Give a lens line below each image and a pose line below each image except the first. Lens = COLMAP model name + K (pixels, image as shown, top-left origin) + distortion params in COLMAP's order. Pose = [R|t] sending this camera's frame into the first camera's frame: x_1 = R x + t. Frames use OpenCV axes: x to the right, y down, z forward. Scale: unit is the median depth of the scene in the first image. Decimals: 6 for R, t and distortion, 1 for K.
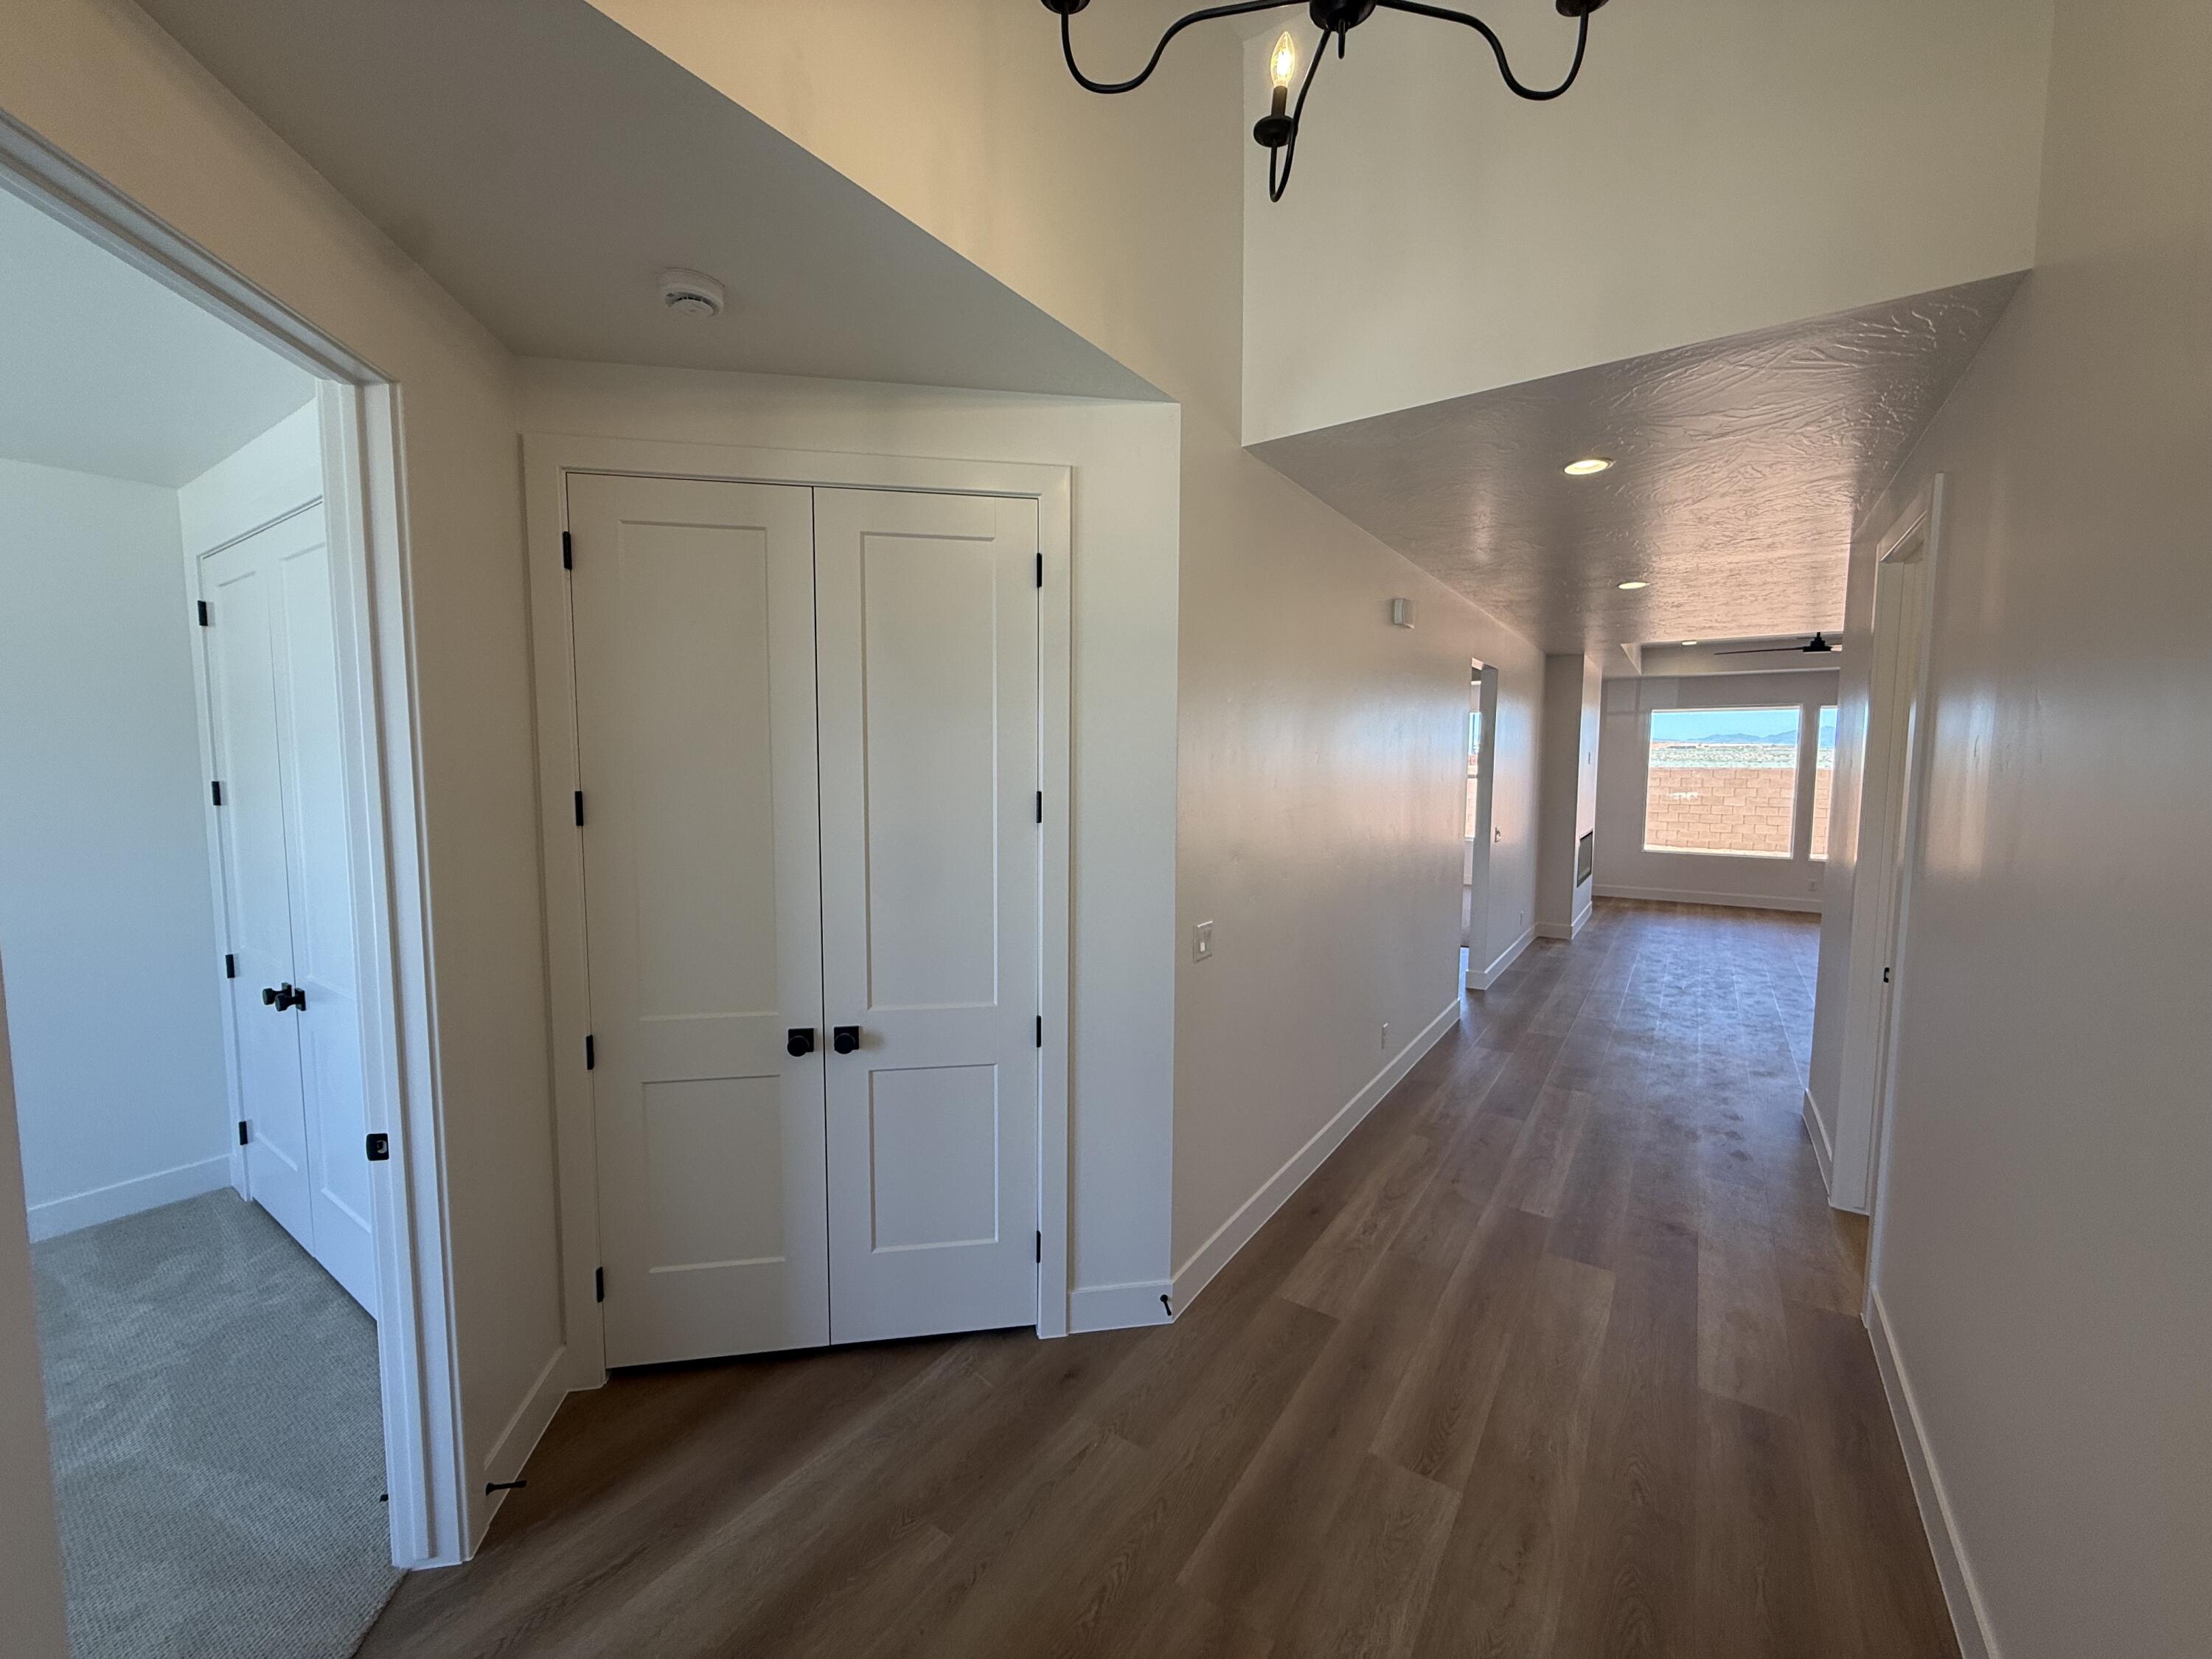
lens RADIAL K [[879.7, 0, 1102.5], [0, 879.7, 830.8], [0, 0, 1]] dist [0.001332, 0.000323]
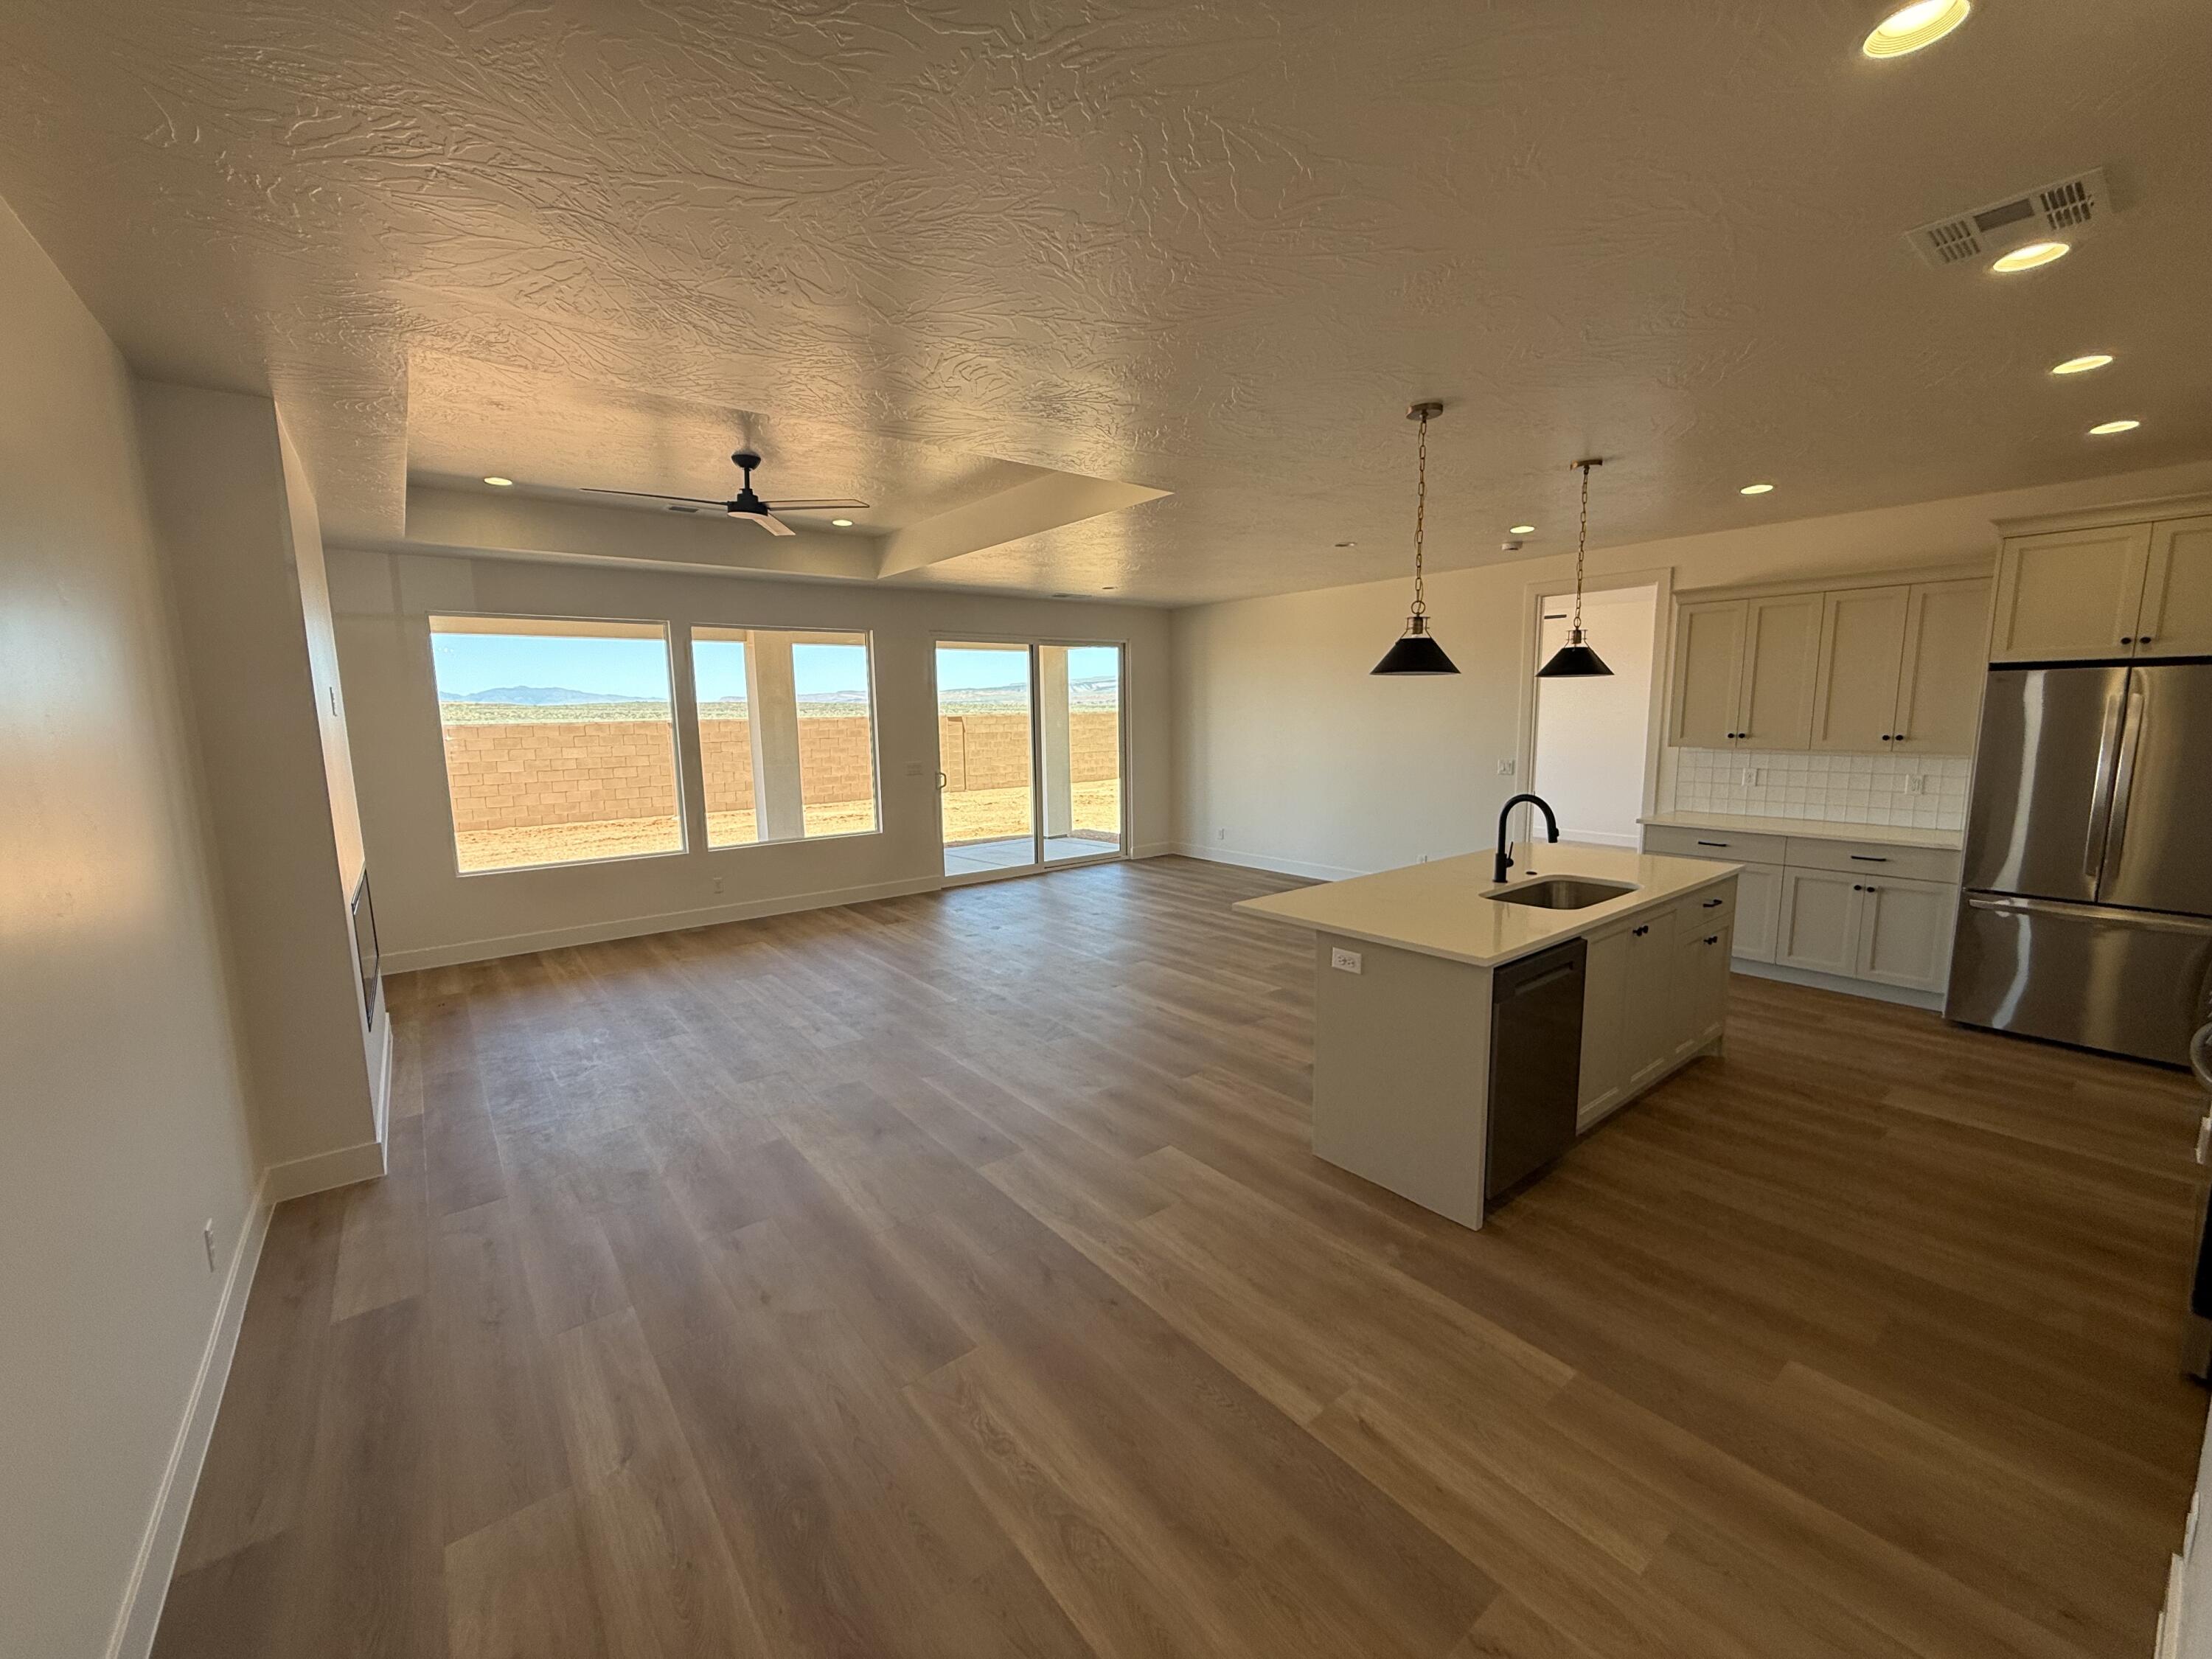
lens RADIAL K [[879.7, 0, 1100.7], [0, 879.7, 830.3], [0, 0, 1]] dist [0.001332, 0.000323]
pose [[0.305042, -0.141083, 0.941831, 0.245141], [0.097299, 0.988408, 0.116546, -0.034254], [-0.947355, 0.056088, 0.315233, 0.489147]]
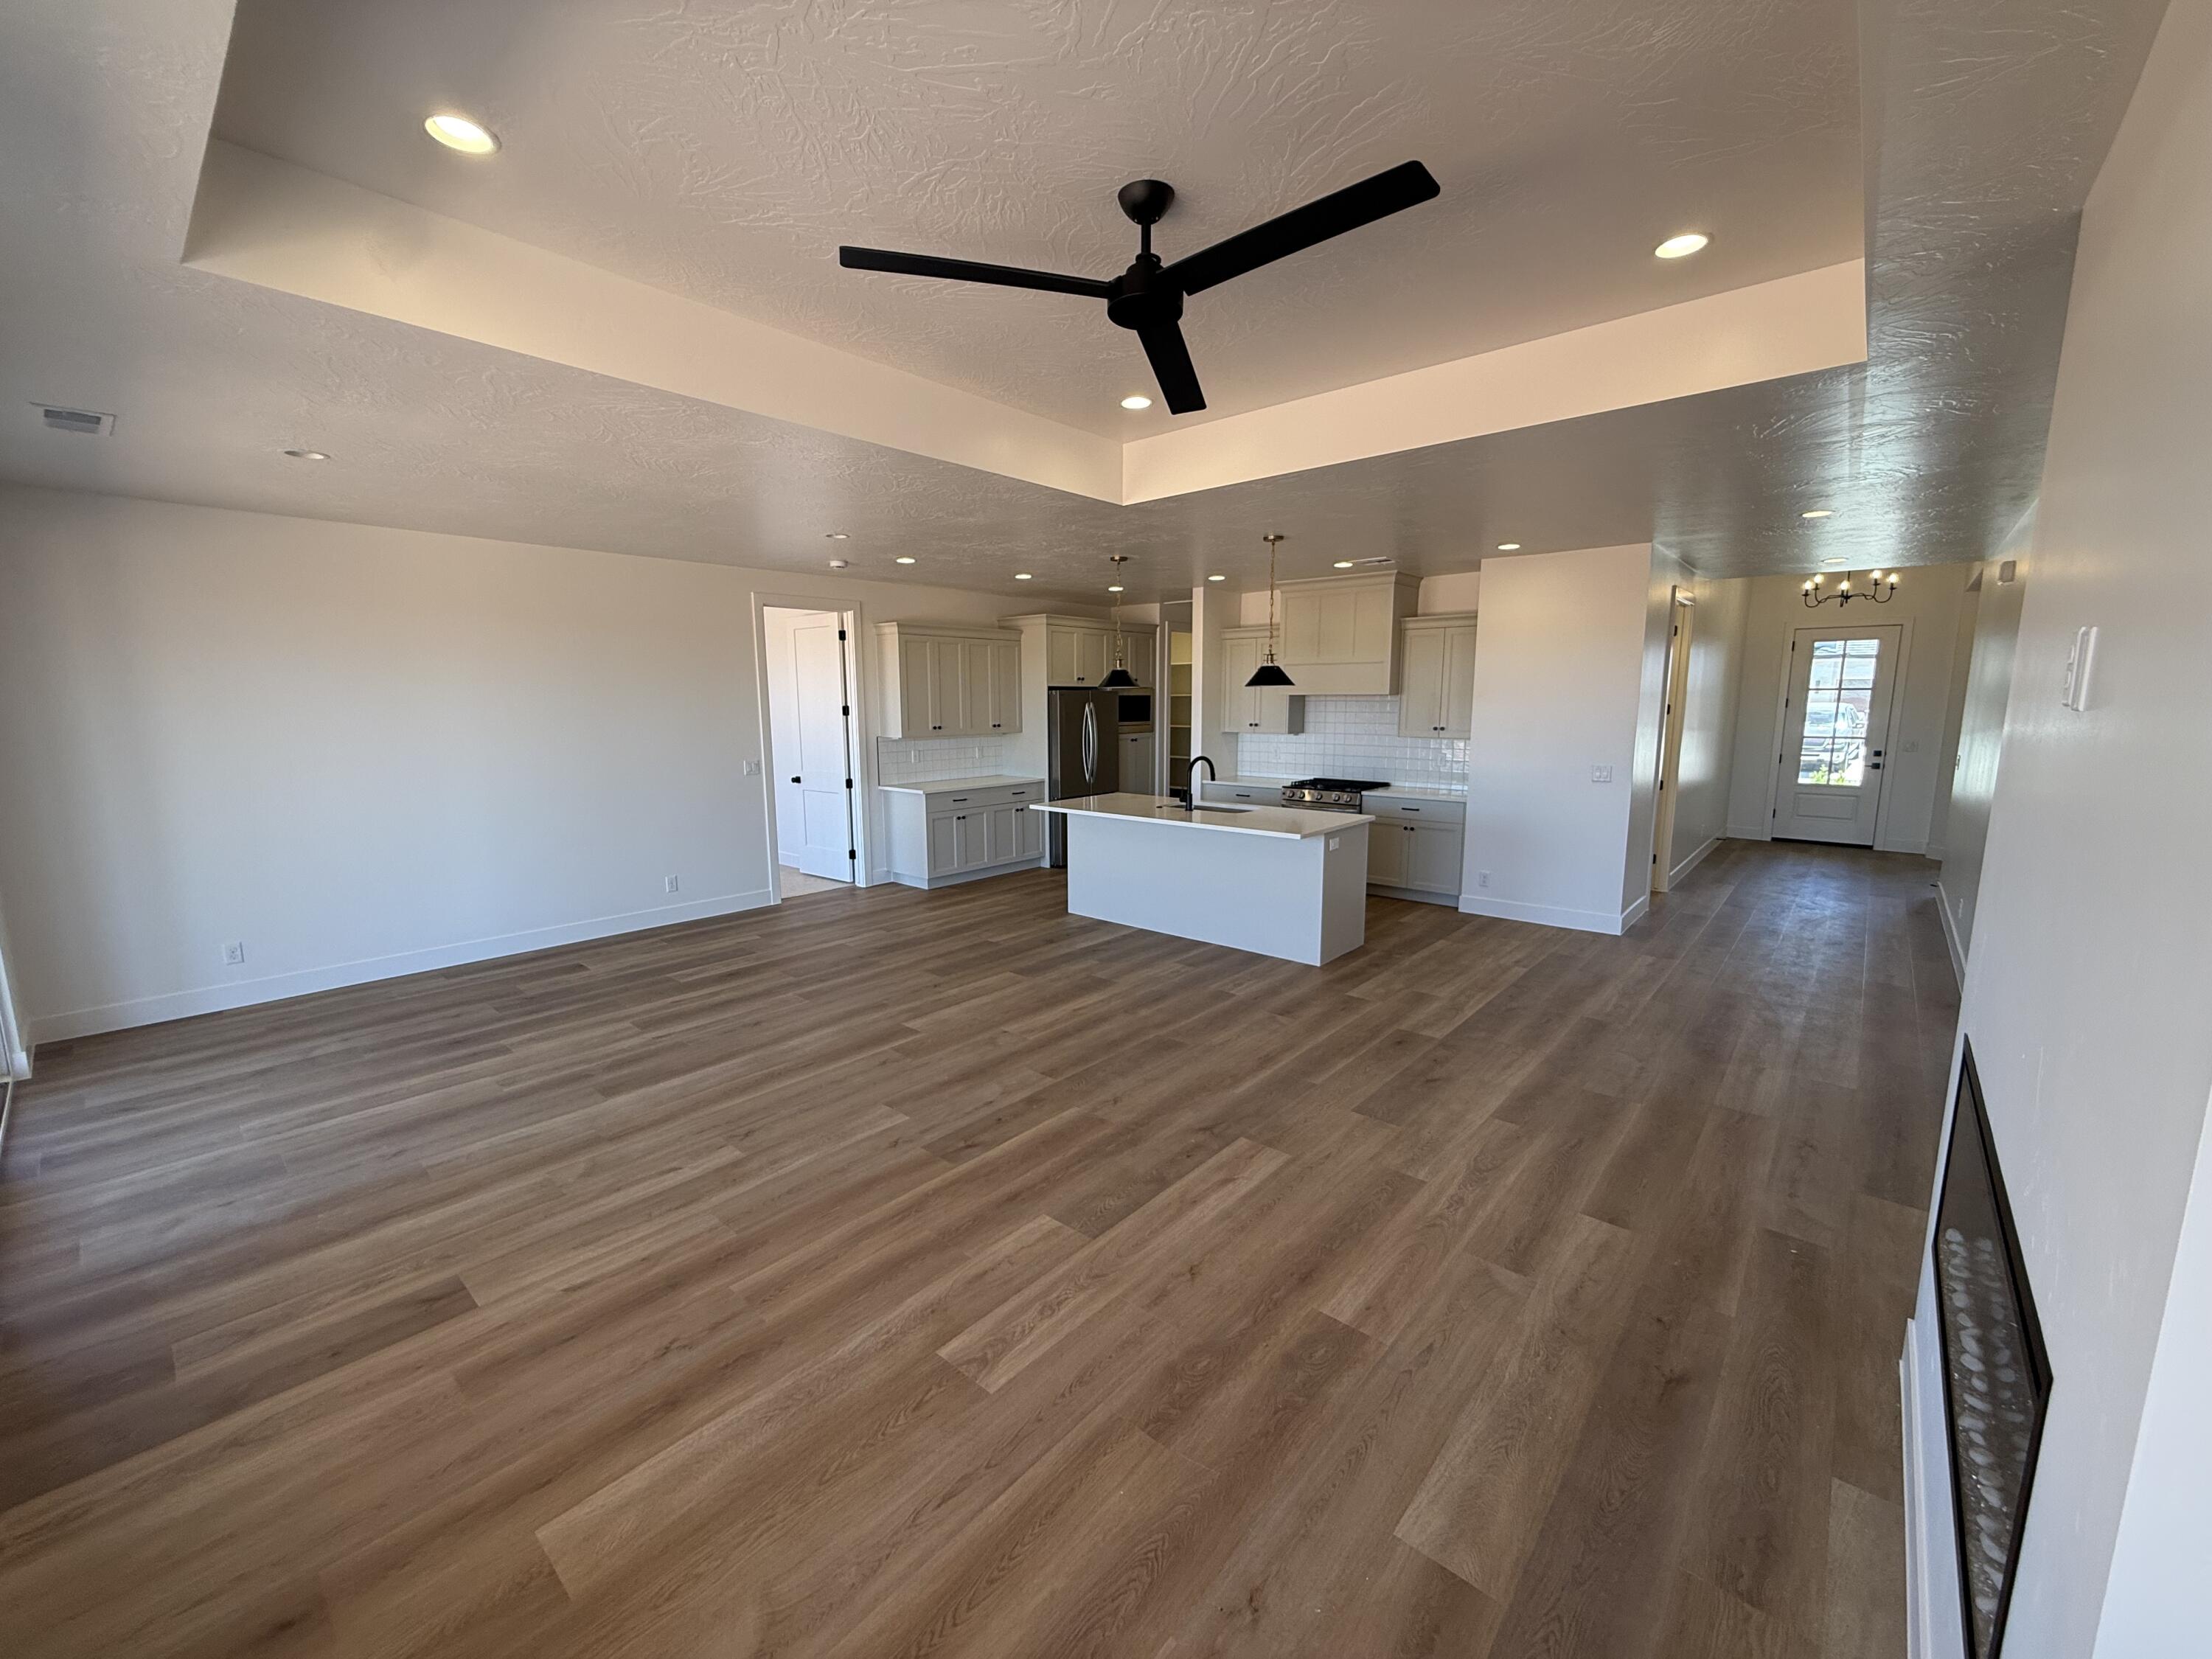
lens RADIAL K [[879.7, 0, 1100.0], [0, 879.7, 833.7], [0, 0, 1]] dist [0.001332, 0.000323]
pose [[-0.992216, -0.020709, 0.122794, 0.634250], [0.008970, 0.971629, 0.236341, -0.085067], [-0.124205, 0.235603, -0.963880, 1.063807]]
